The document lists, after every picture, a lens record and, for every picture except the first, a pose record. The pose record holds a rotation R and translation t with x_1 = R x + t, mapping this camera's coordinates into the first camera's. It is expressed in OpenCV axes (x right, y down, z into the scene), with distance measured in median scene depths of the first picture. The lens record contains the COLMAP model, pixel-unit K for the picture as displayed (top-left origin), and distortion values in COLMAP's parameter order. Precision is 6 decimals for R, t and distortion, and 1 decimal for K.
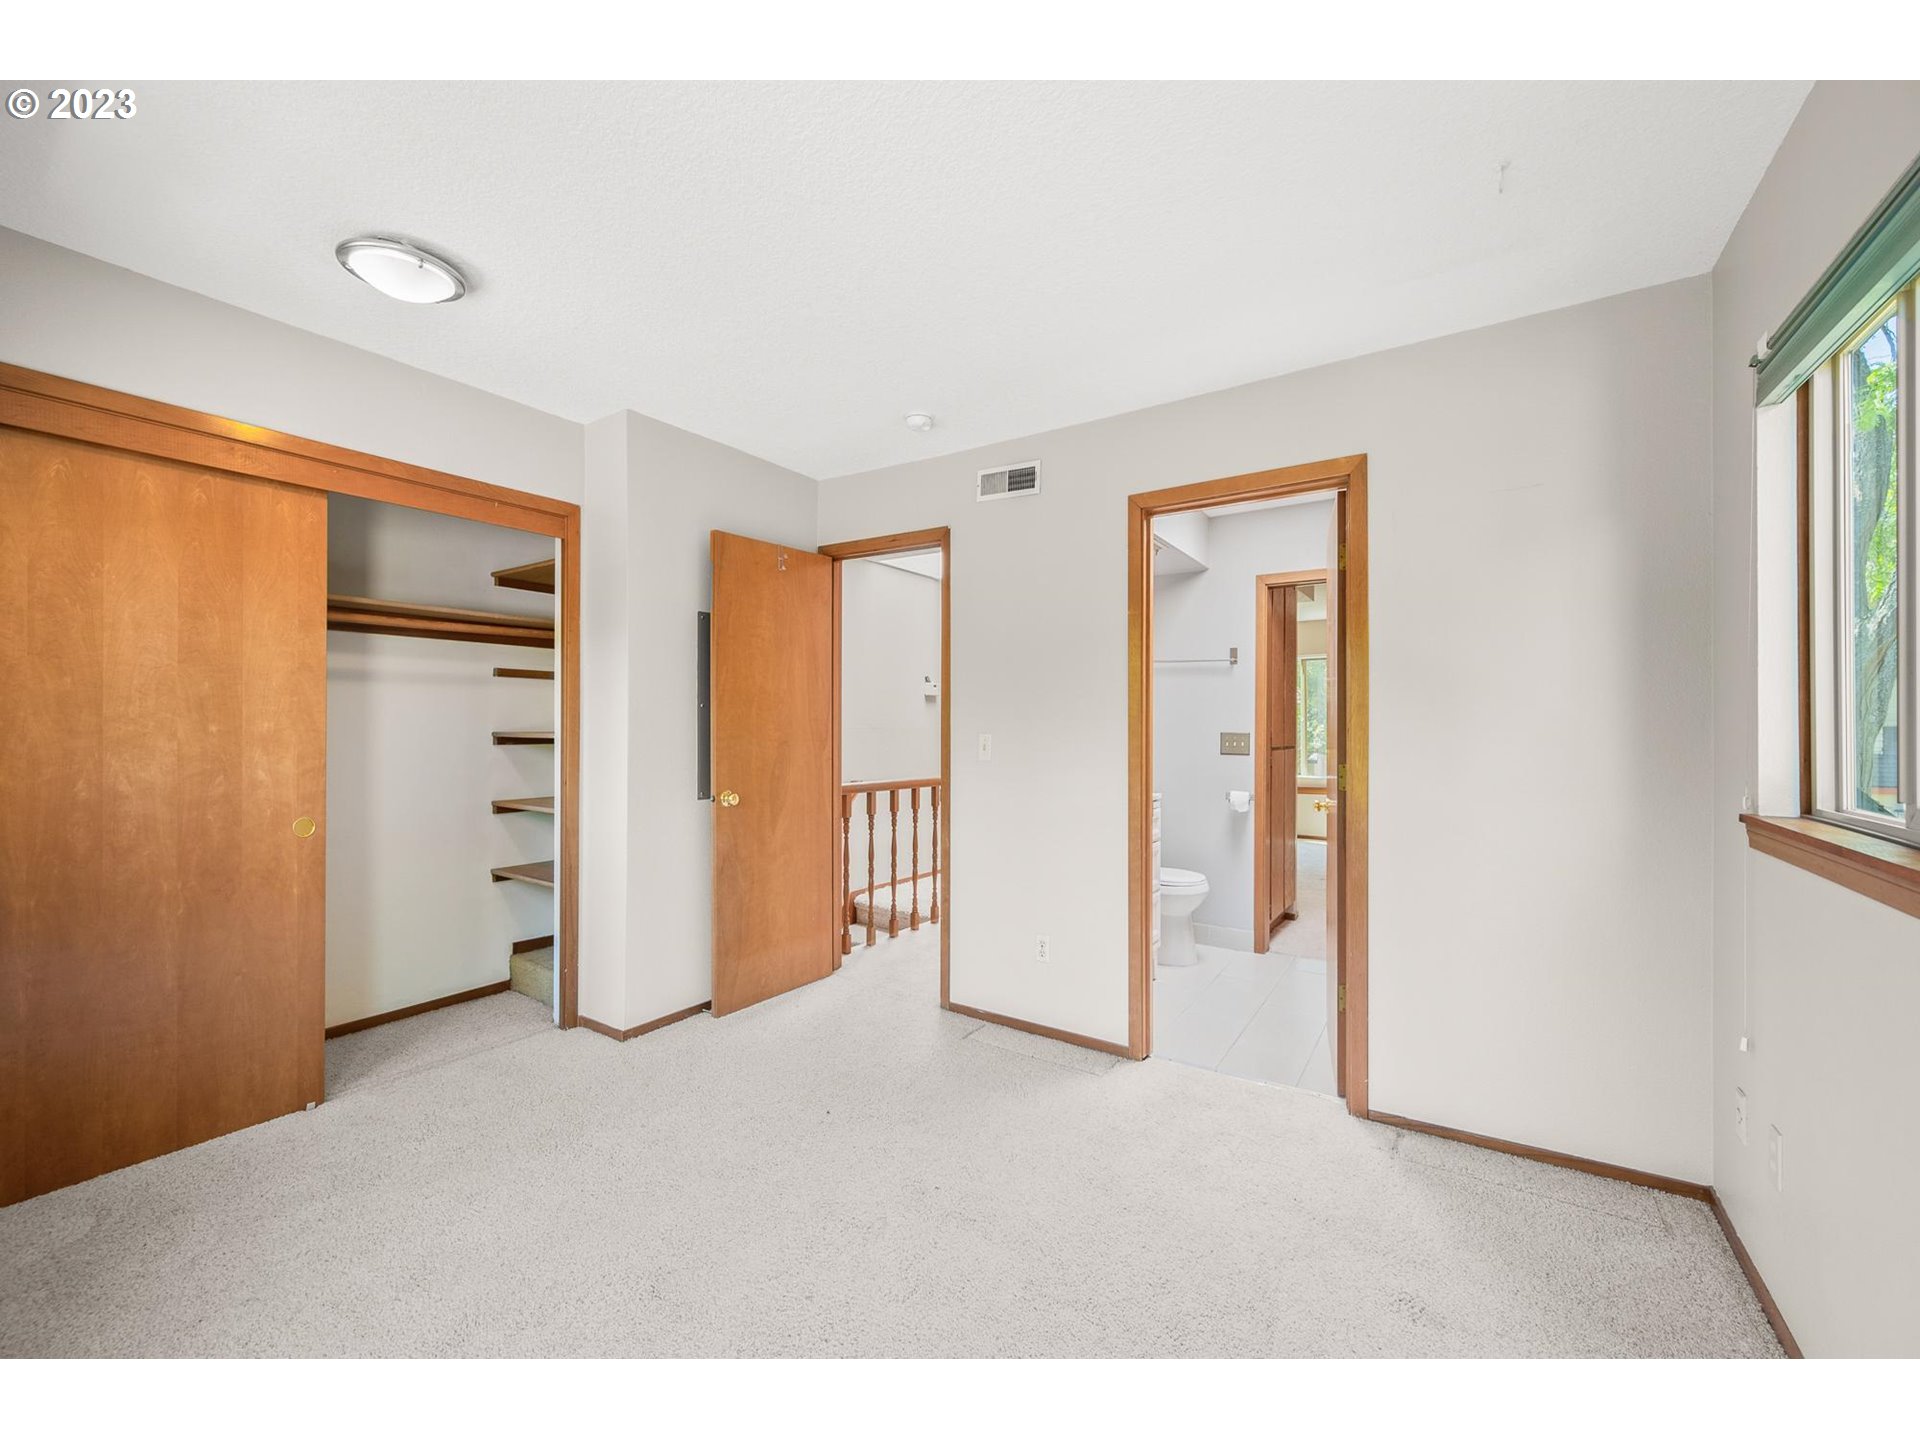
lens RADIAL K [[767.0, 0, 971.3], [0, 767.0, 725.9], [0, 0, 1]] dist [0.002391, -0.000496]
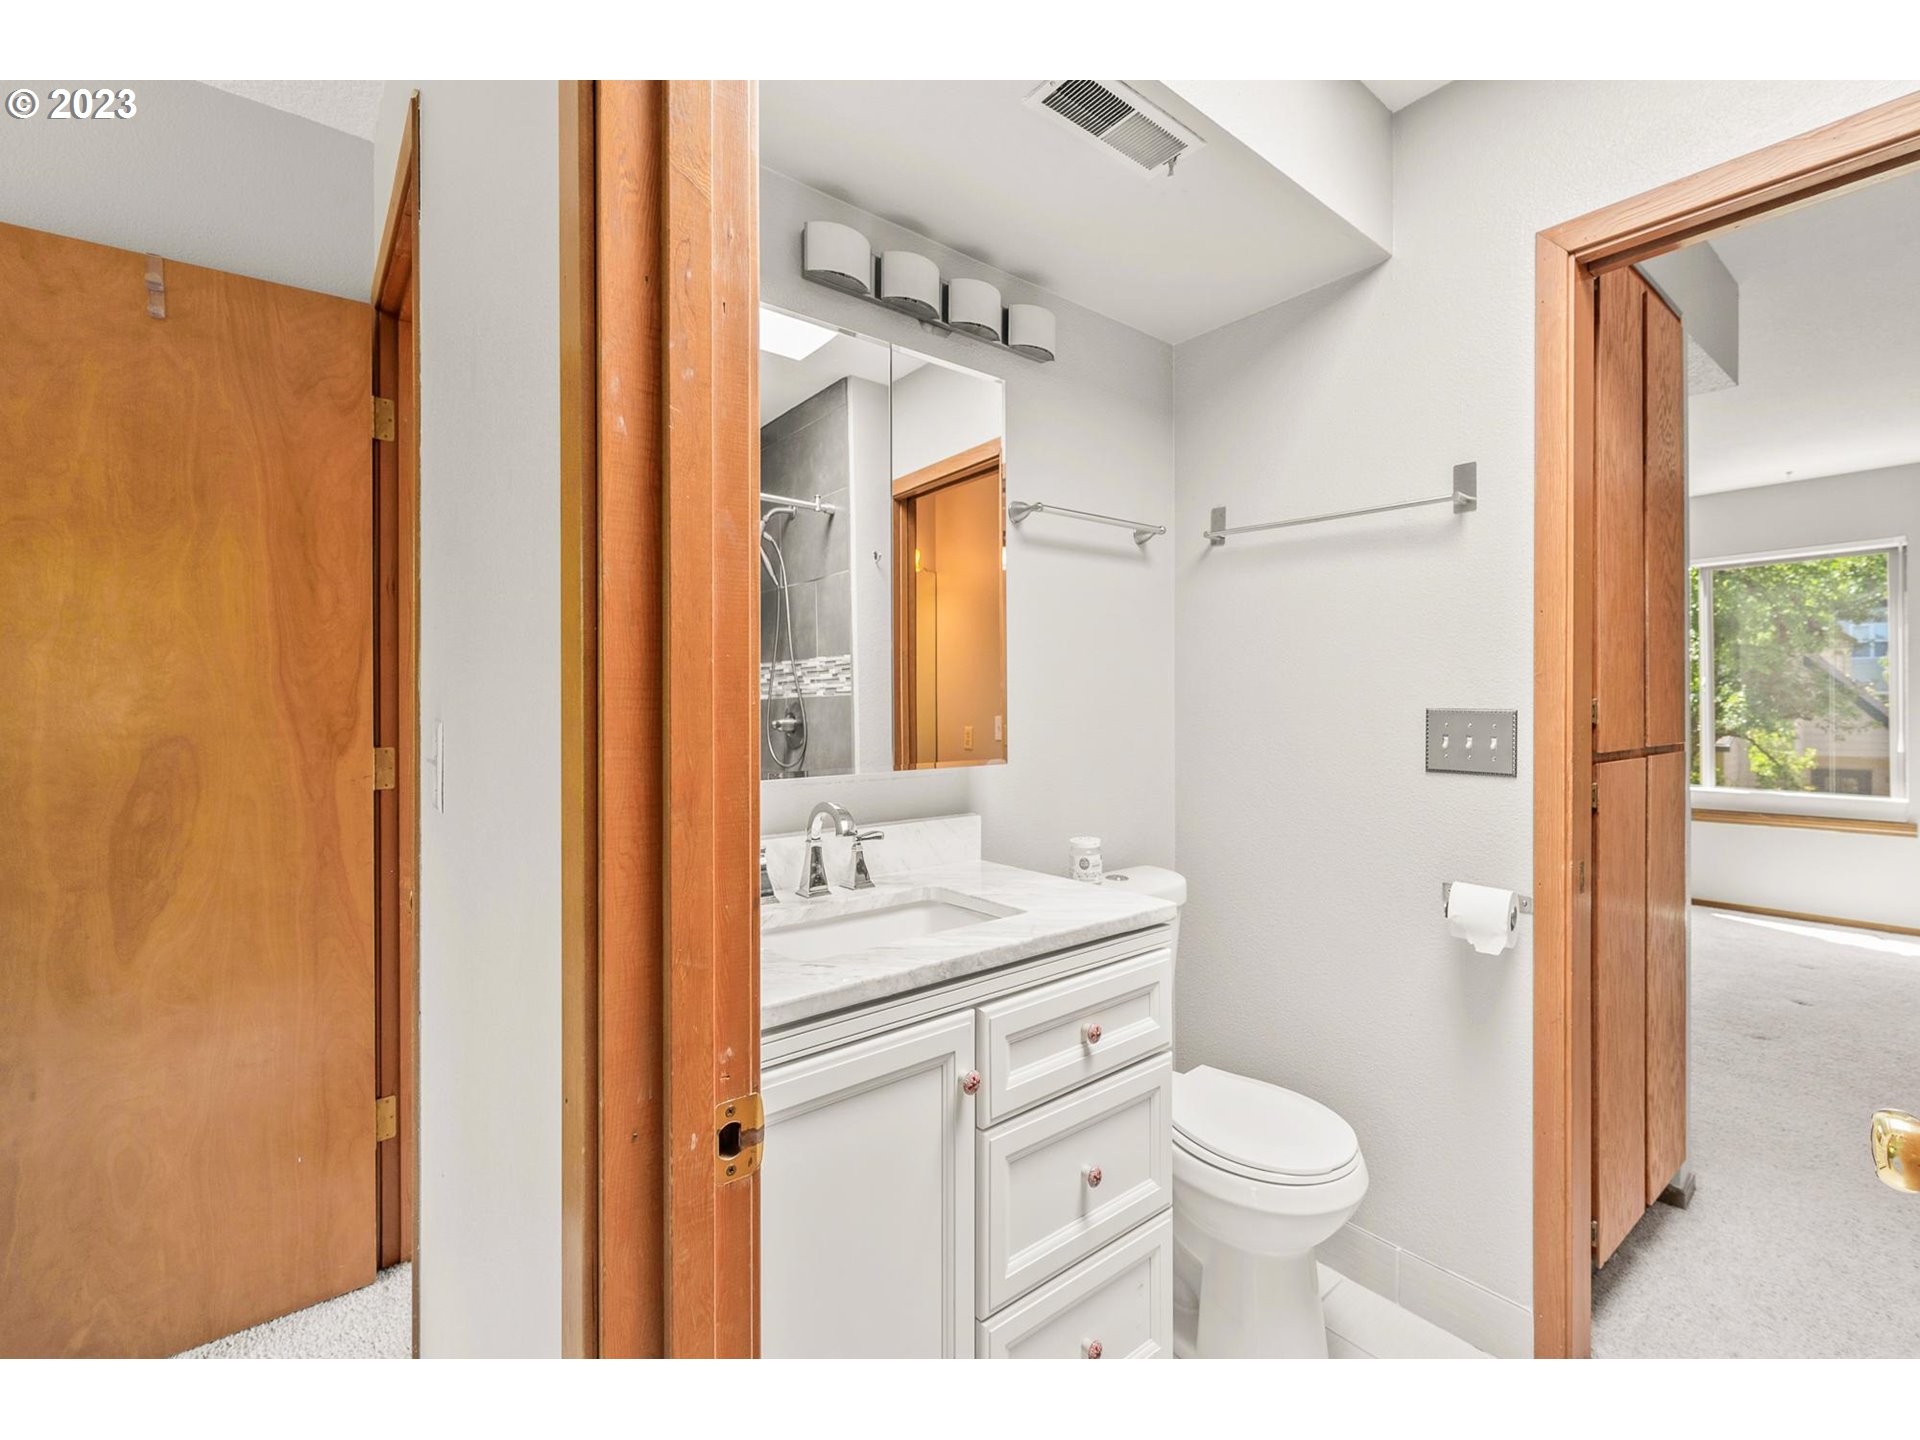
lens RADIAL K [[841.3, 0, 981.4], [0, 841.3, 700.2], [0, 0, 1]] dist [-0.001130, -0.000265]
pose [[0.955214, -0.006631, -0.295841, 0.317086], [0.006905, 0.999976, -0.000119, 0.004006], [0.295834, -0.001929, 0.955237, 0.742347]]
